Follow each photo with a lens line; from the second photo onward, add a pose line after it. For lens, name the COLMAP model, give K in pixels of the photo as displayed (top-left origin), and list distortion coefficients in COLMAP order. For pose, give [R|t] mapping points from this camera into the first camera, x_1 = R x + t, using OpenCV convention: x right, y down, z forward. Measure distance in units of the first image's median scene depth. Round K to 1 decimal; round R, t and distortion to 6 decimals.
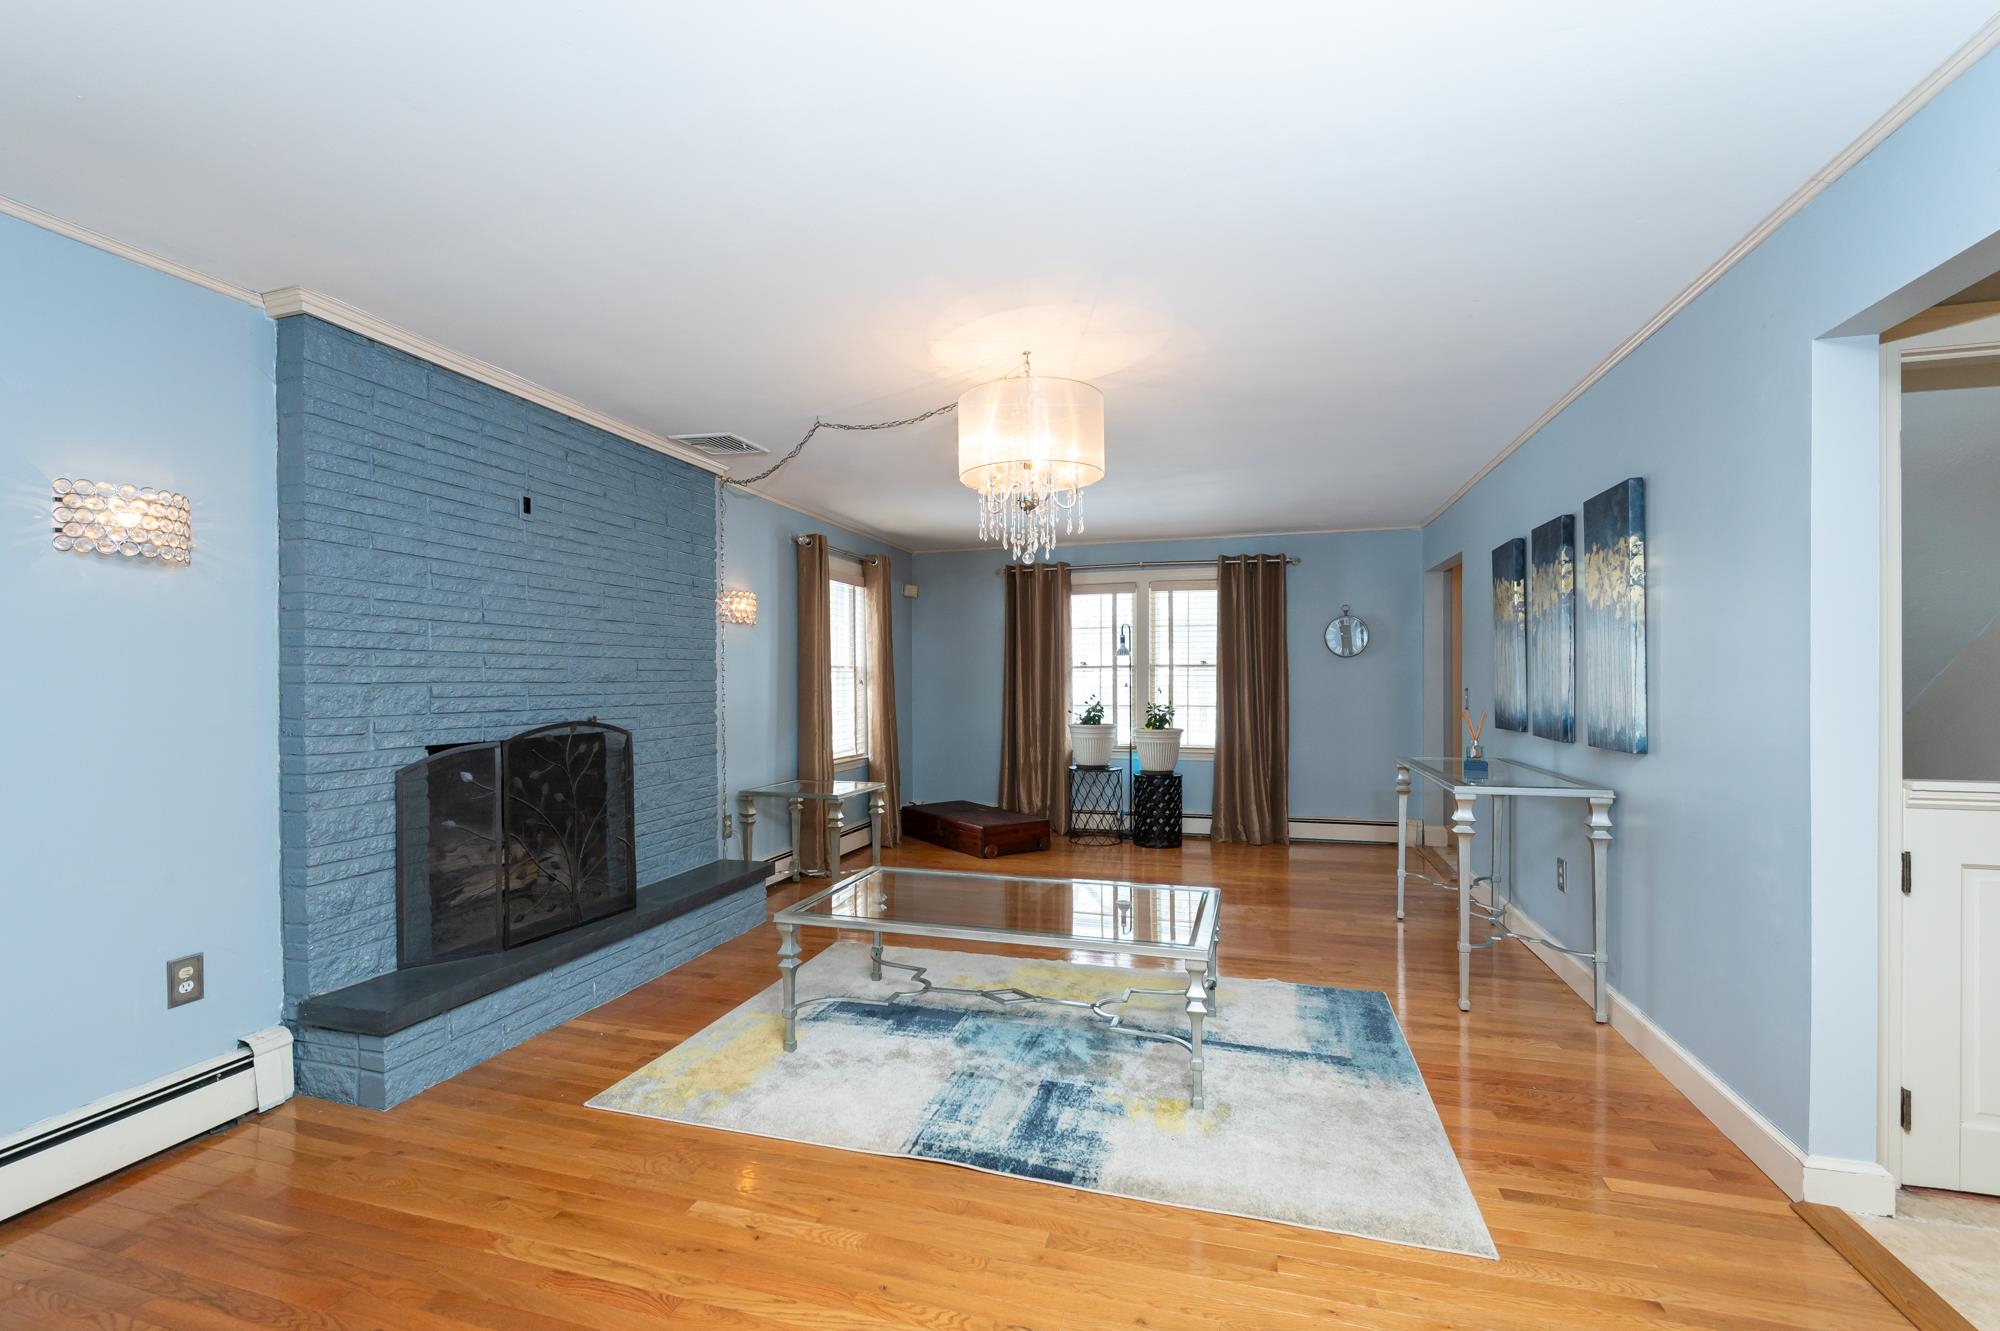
lens RADIAL K [[829.5, 0, 1000.0], [0, 829.5, 665.5], [0, 0, 1]] dist [-0.051511, -0.000117]
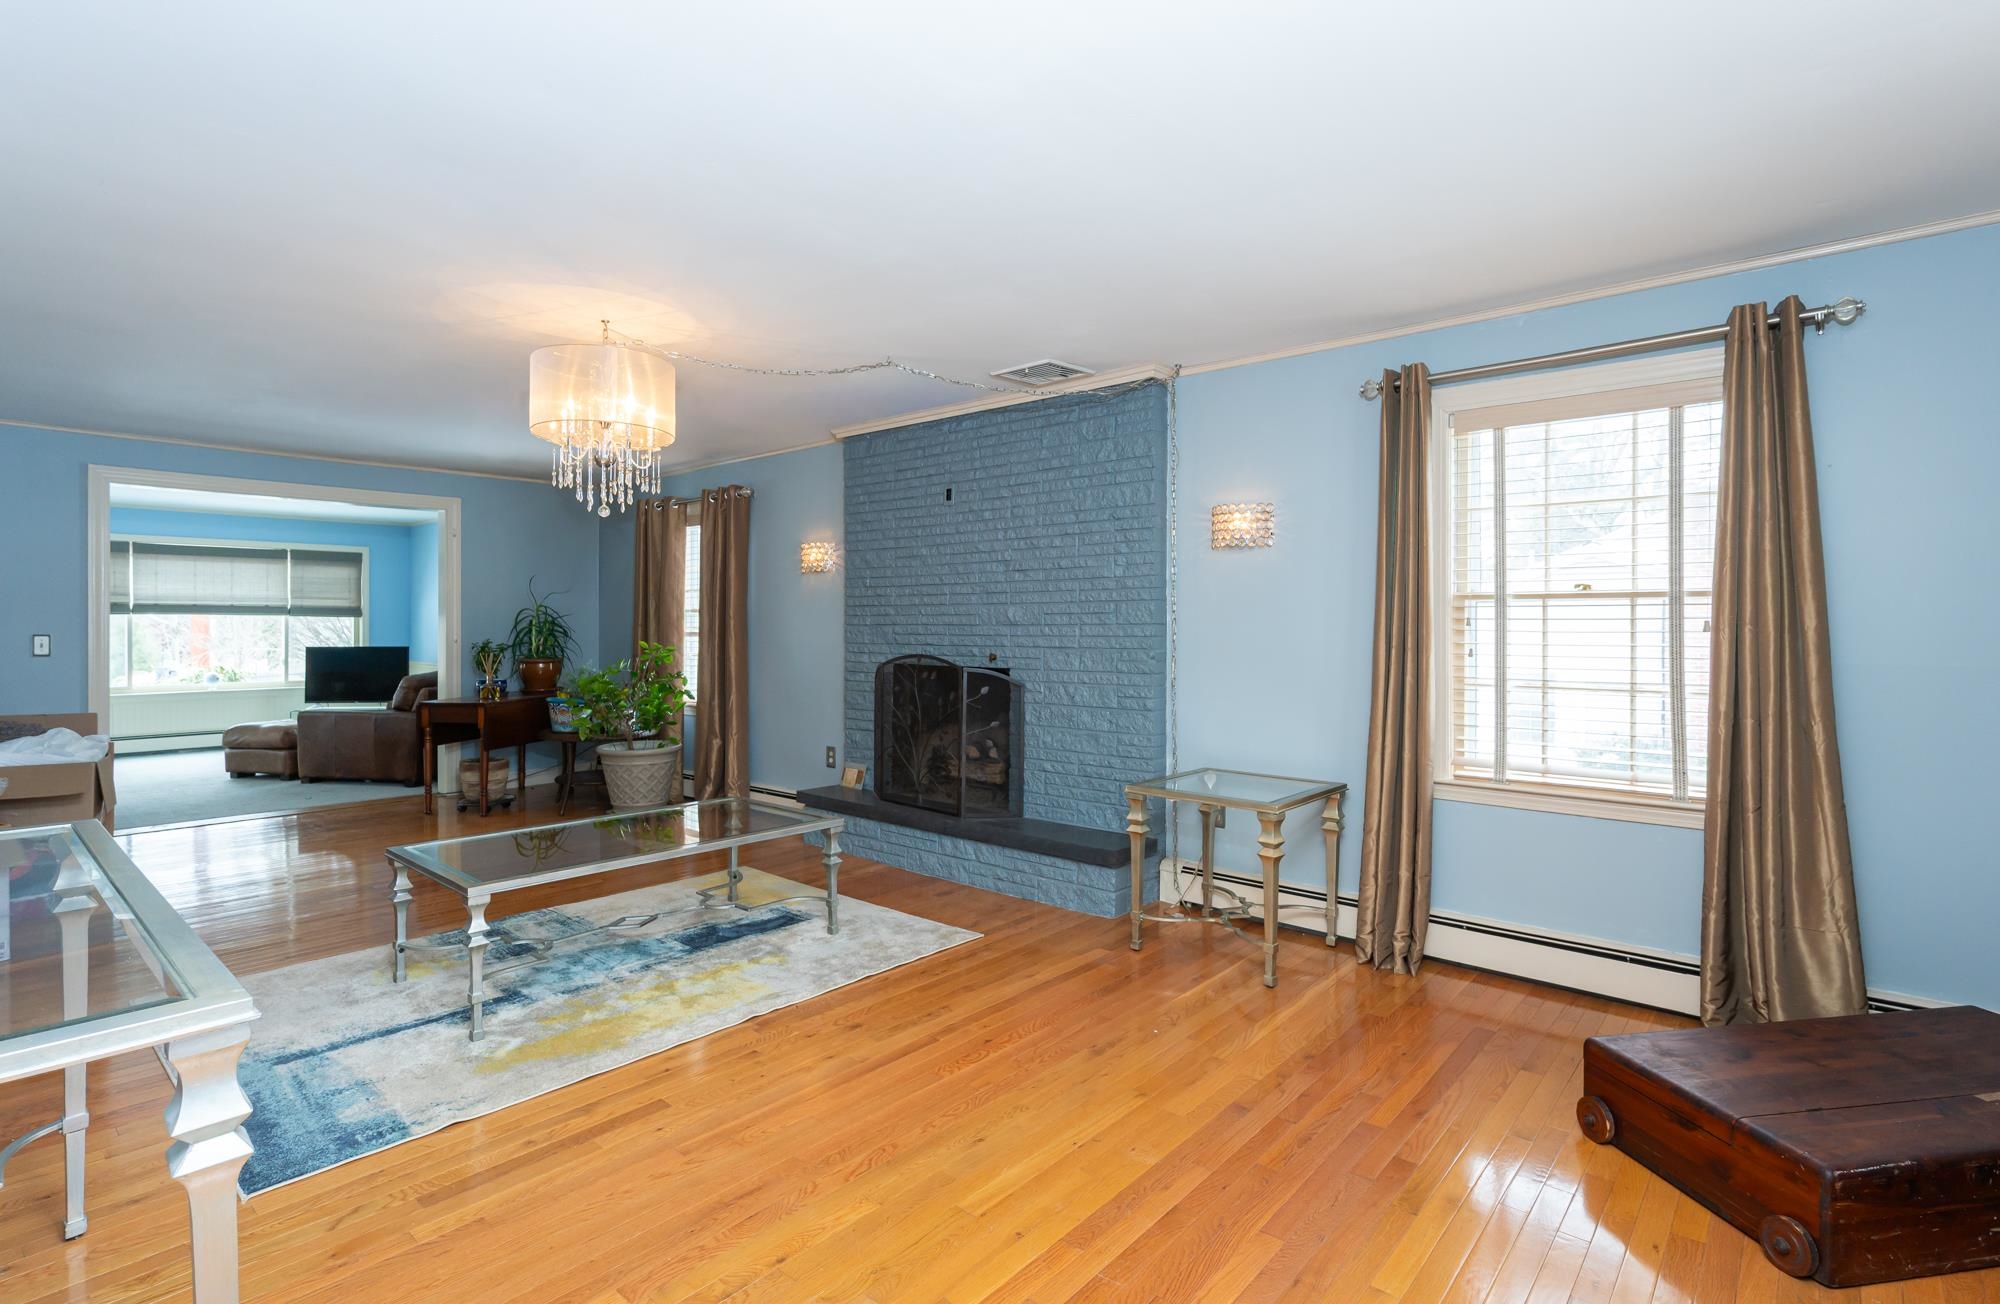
lens RADIAL K [[953.9, 0, 994.9], [0, 953.9, 613.4], [0, 0, 1]] dist [-0.001898, -0.000563]
pose [[-0.405071, 0.004451, -0.914274, 0.922762], [0.018823, 0.999817, -0.003472, 0.009305], [0.914091, -0.018616, -0.405081, 1.869944]]
